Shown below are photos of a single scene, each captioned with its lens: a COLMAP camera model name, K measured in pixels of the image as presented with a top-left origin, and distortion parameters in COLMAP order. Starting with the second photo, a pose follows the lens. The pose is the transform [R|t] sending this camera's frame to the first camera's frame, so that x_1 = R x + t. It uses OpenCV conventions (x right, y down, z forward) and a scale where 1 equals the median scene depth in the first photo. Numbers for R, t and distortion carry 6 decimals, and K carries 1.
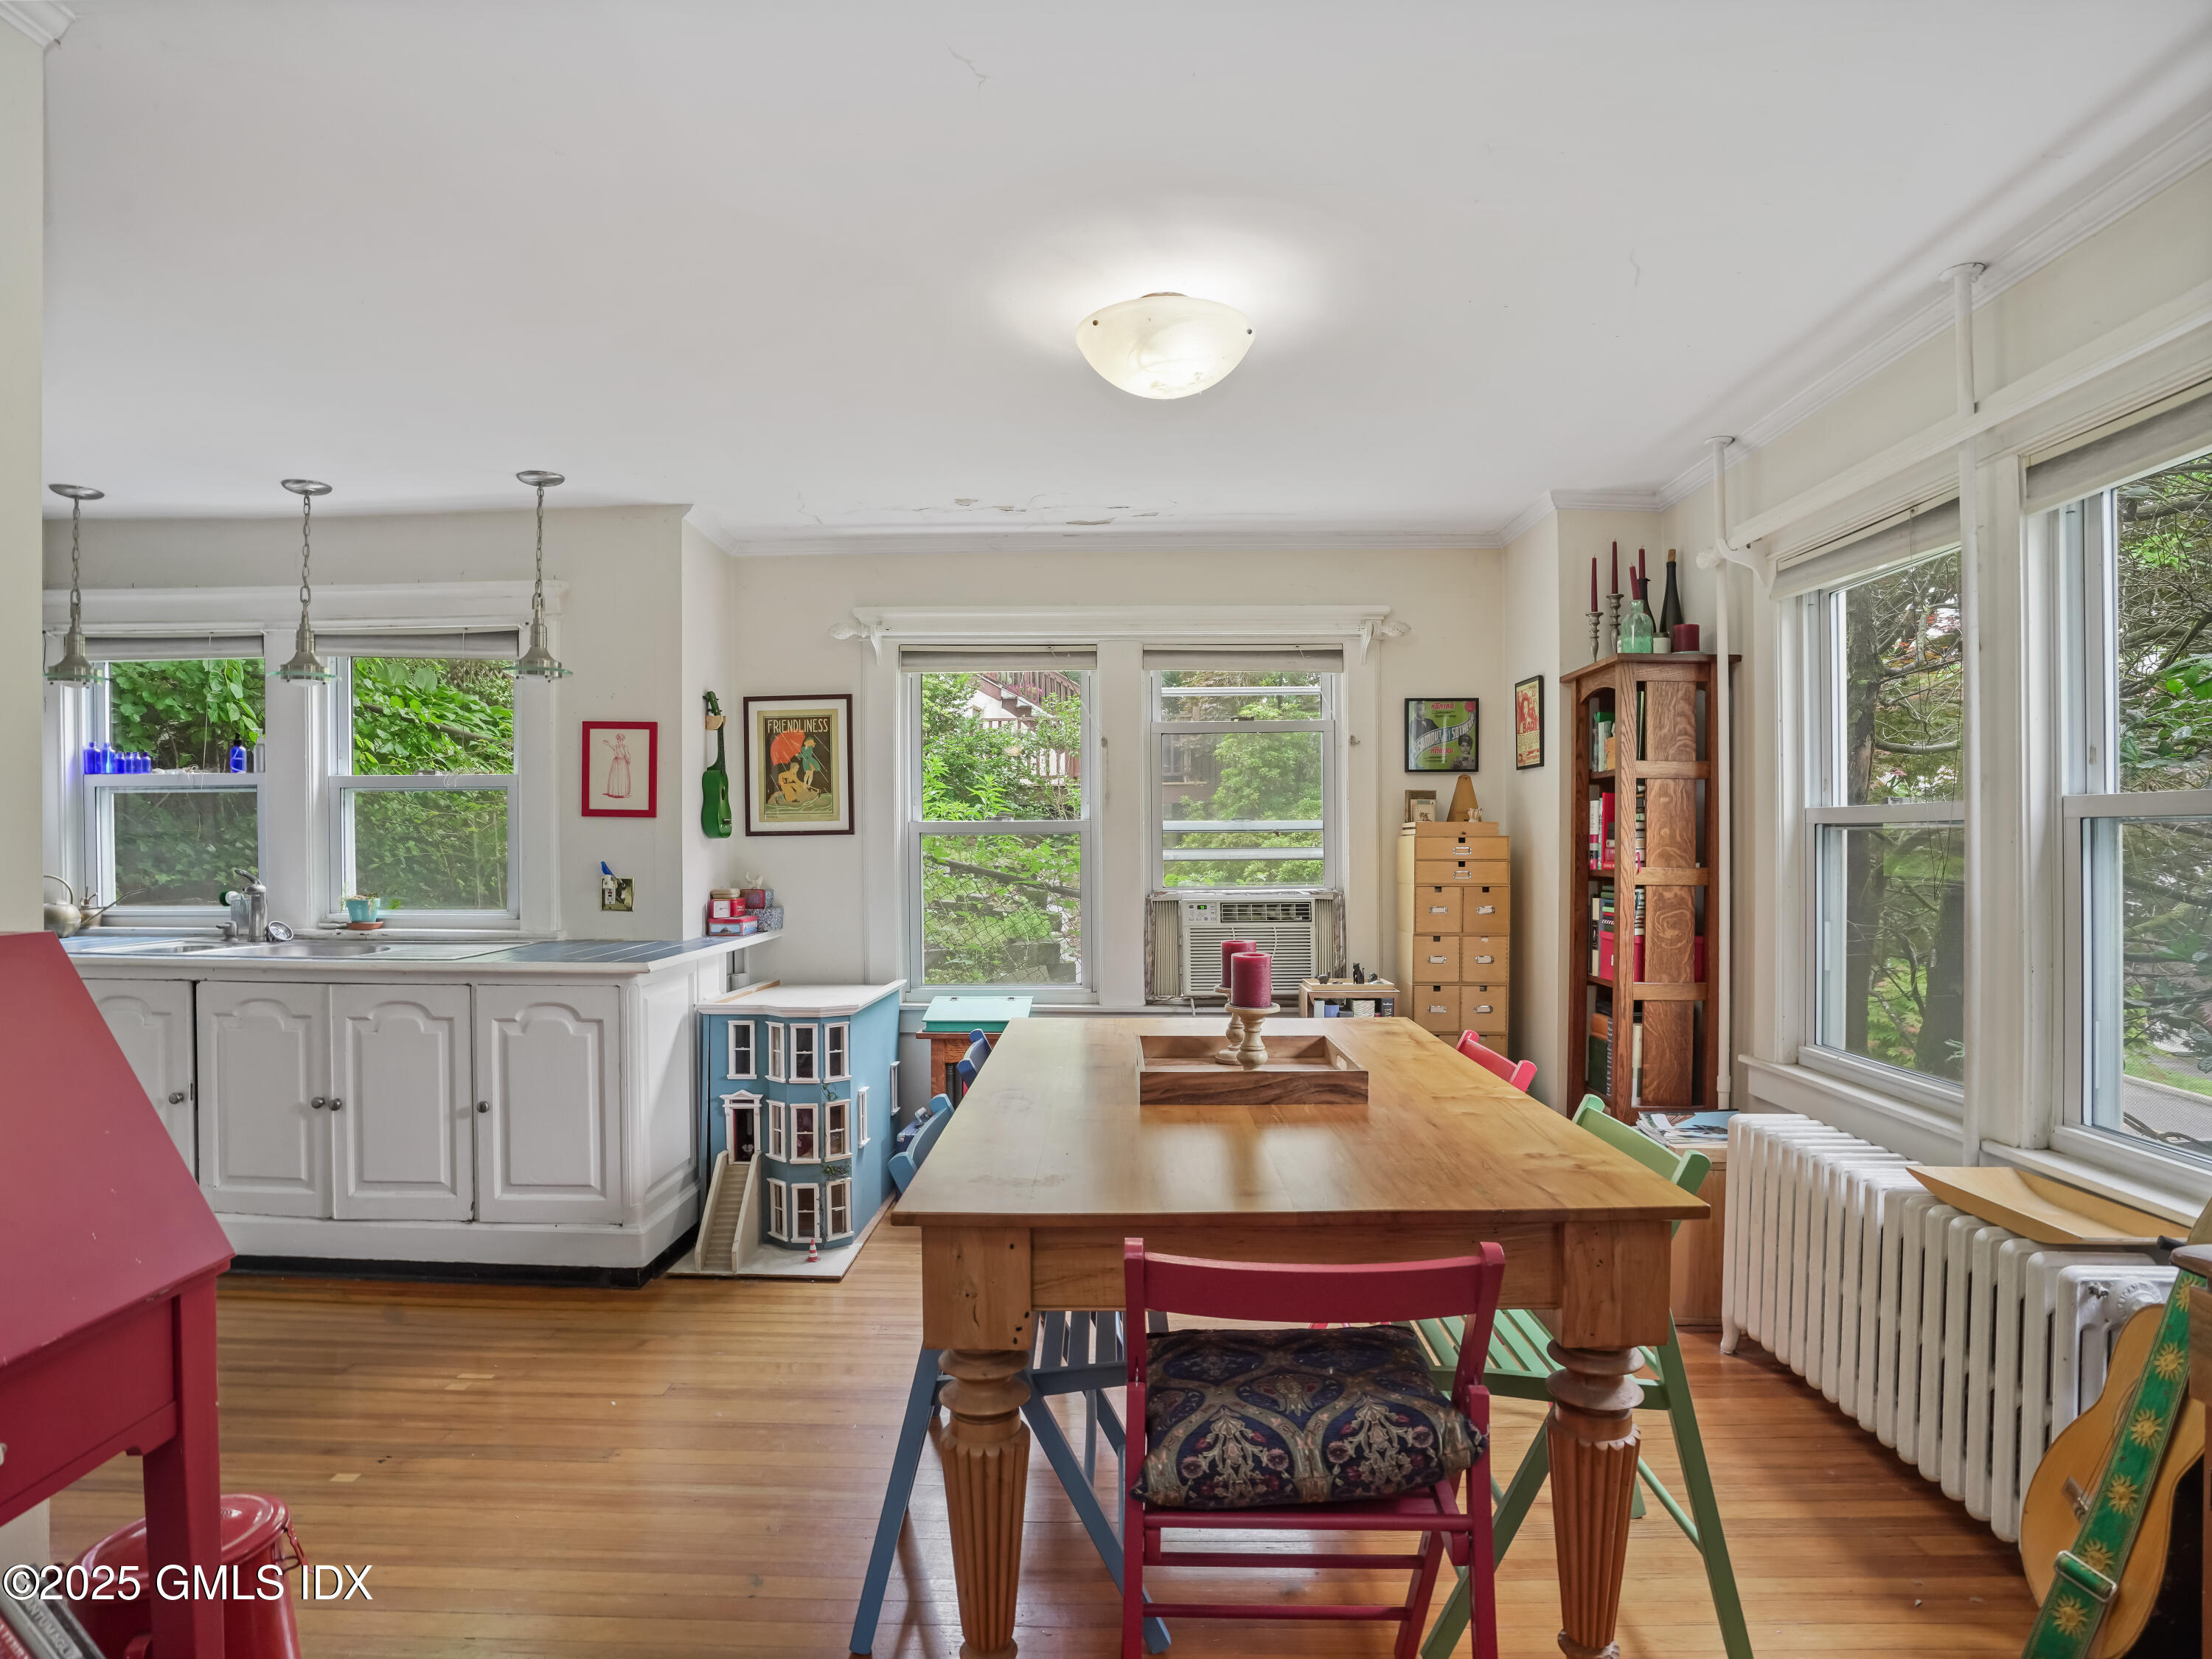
lens RADIAL K [[1209.5, 0, 1096.7], [0, 1209.5, 840.0], [0, 0, 1]] dist [-0.090245, 0.044156]
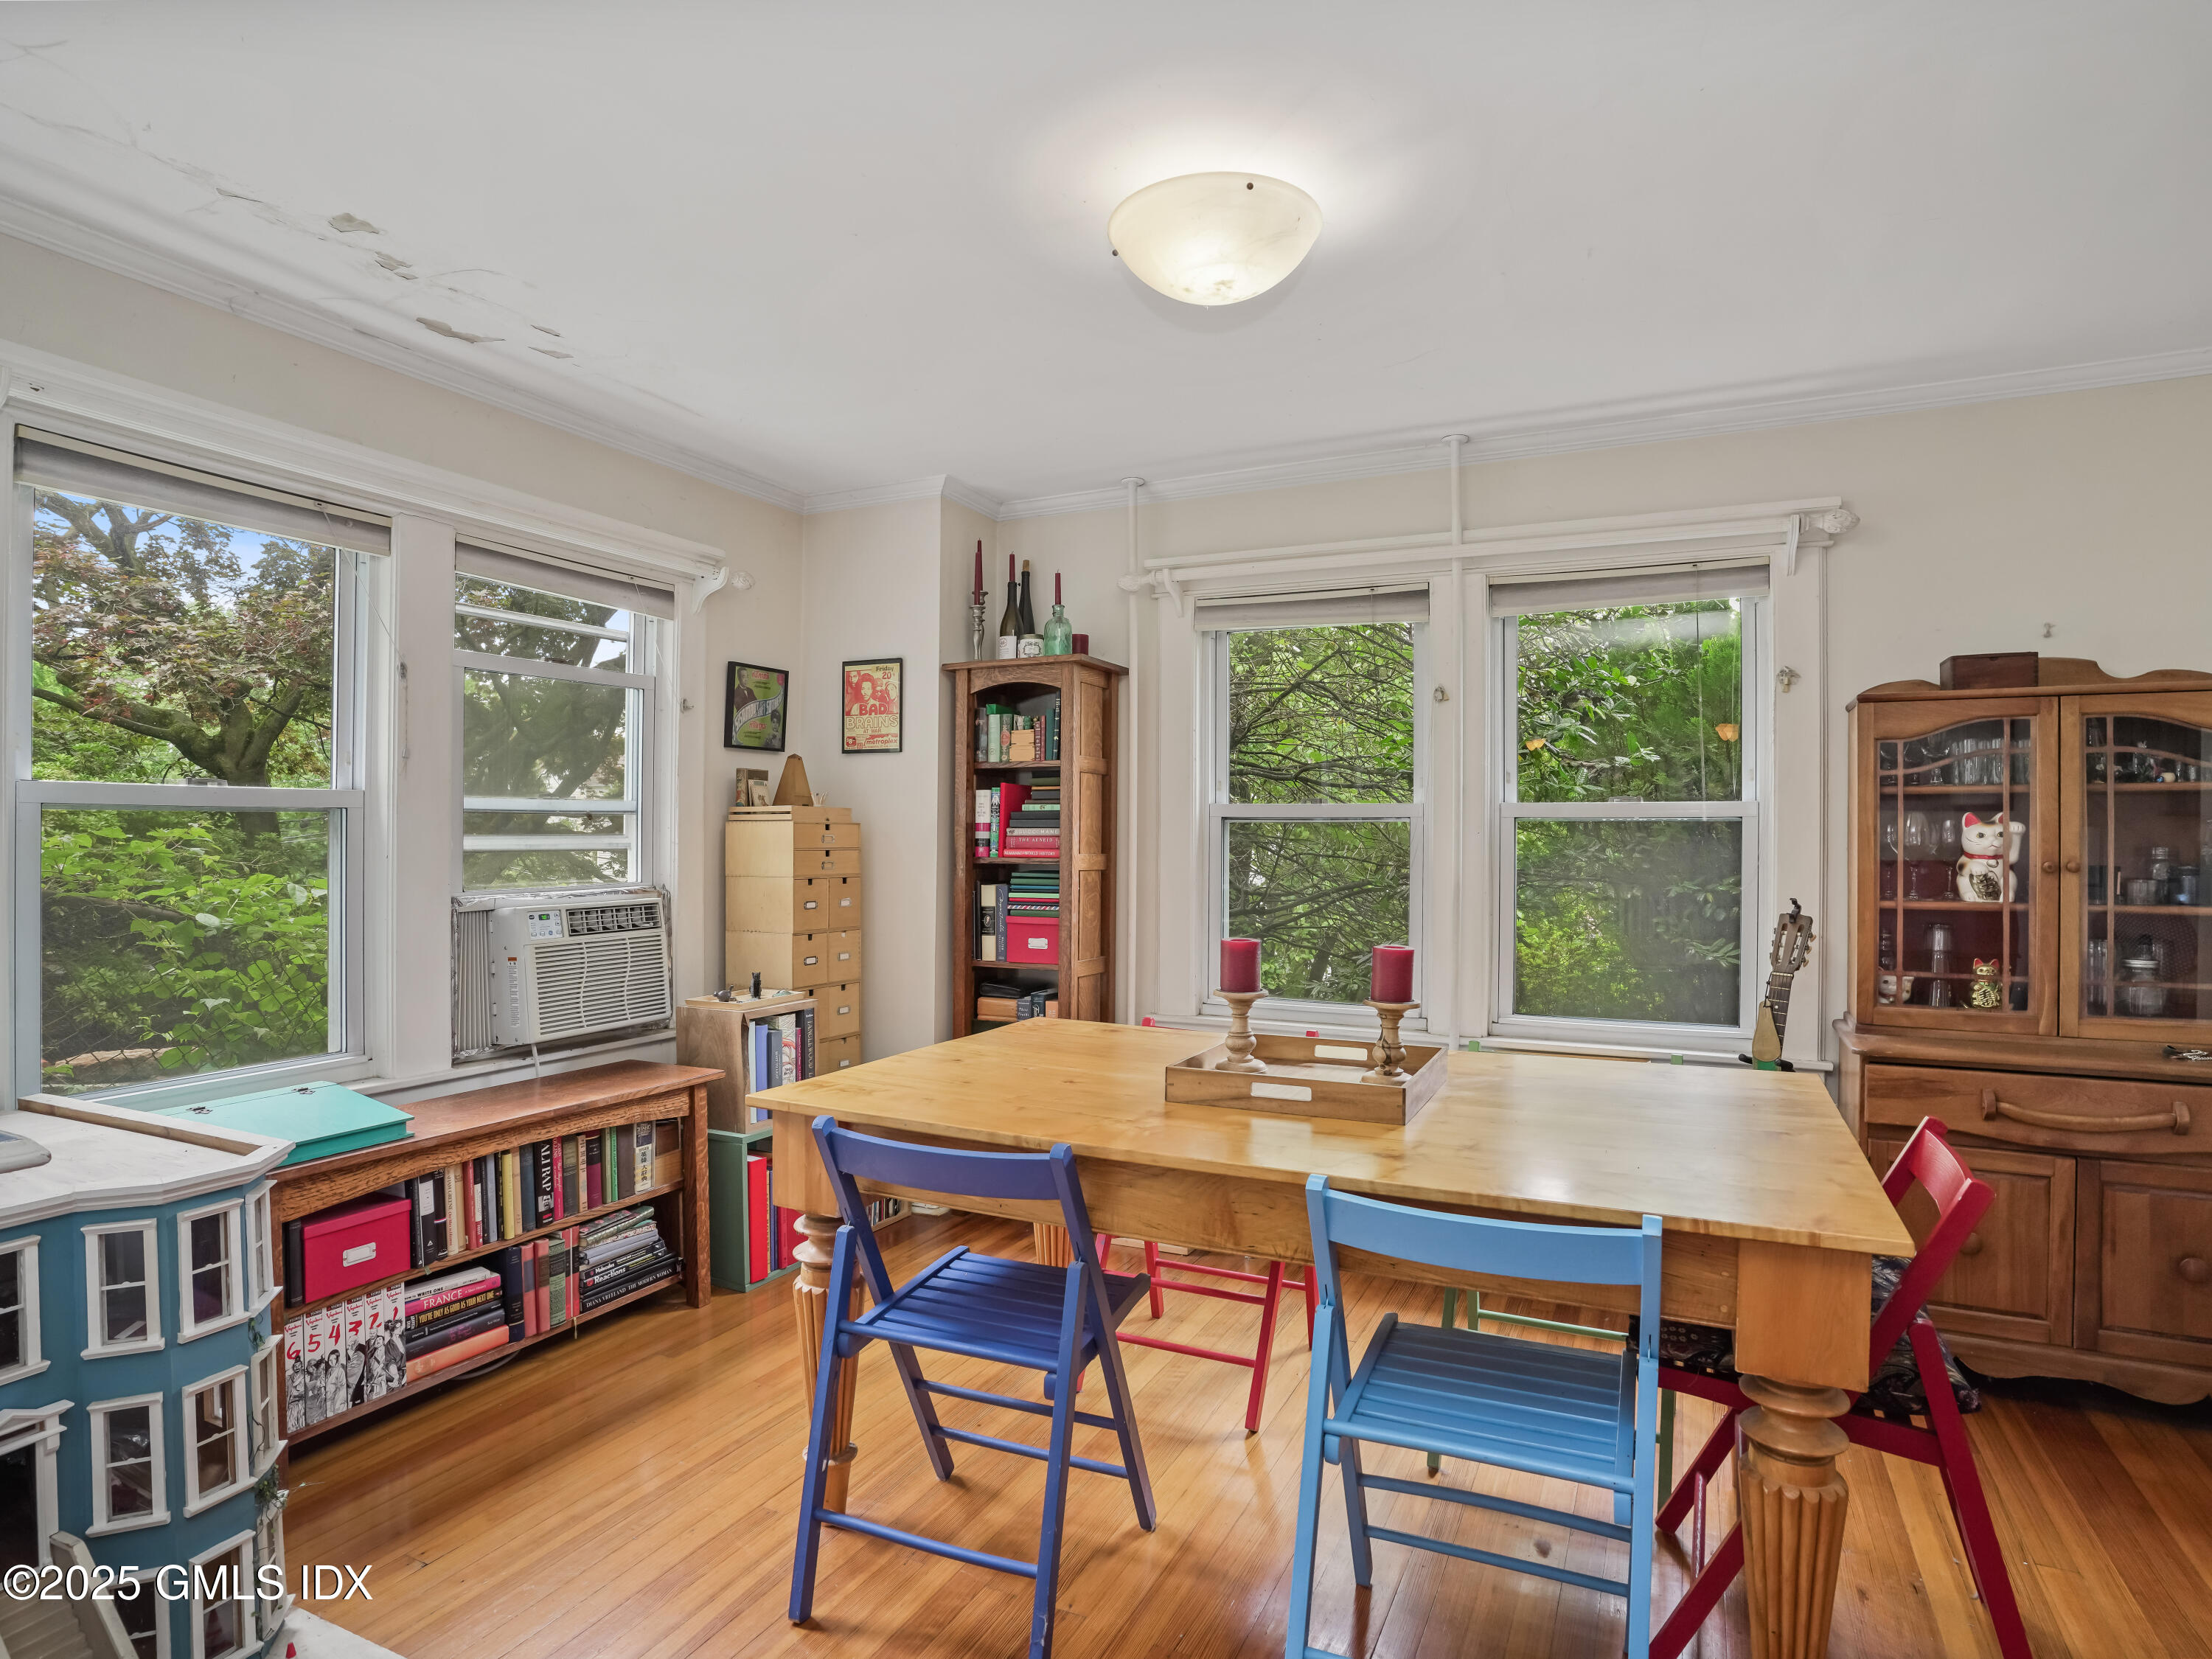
lens RADIAL K [[1209.5, 0, 1096.7], [0, 1209.5, 840.0], [0, 0, 1]] dist [-0.090245, 0.044156]
pose [[0.429011, -0.000581, 0.903299, -0.434364], [-0.008548, 0.999952, 0.004703, 0.003834], [-0.903259, -0.009739, 0.428986, 0.422844]]
